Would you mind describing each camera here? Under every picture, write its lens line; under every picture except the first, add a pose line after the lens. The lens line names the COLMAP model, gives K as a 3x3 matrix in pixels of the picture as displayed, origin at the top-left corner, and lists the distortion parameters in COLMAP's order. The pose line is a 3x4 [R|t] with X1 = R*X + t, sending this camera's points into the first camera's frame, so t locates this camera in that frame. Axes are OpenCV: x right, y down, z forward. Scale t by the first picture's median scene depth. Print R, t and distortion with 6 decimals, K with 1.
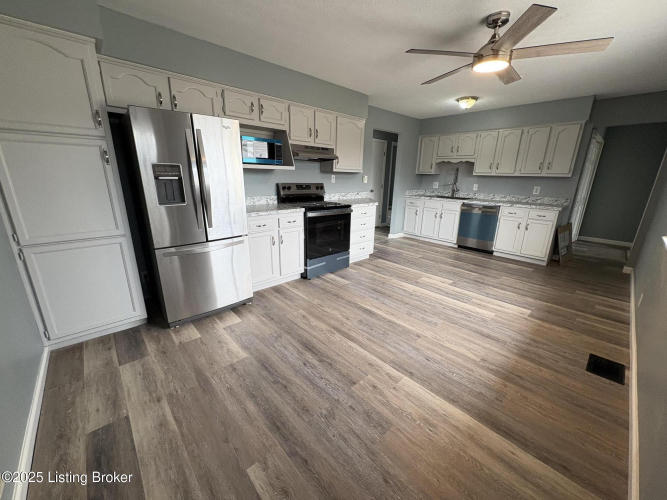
lens RADIAL K [[266.6, 0, 330.8], [0, 266.6, 250.8], [0, 0, 1]] dist [-0.001762, 0.000566]
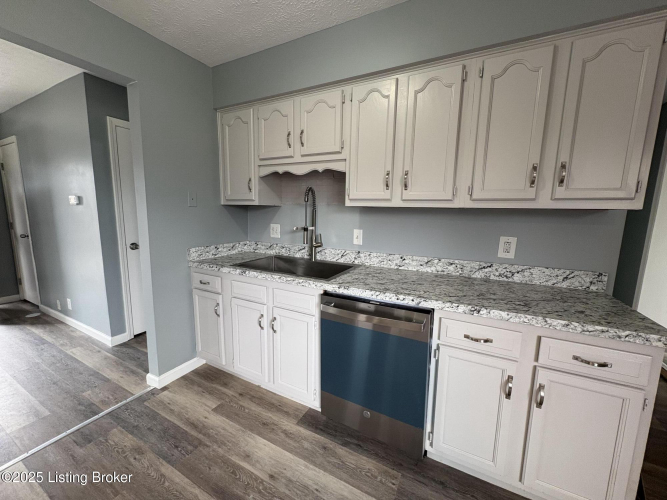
lens RADIAL K [[266.6, 0, 334.1], [0, 266.6, 249.2], [0, 0, 1]] dist [-0.001762, 0.000566]
pose [[0.939978, -0.049032, 0.337693, 0.402145], [0.093727, 0.988659, -0.117341, -0.189925], [-0.328110, 0.141949, 0.933913, 0.691252]]
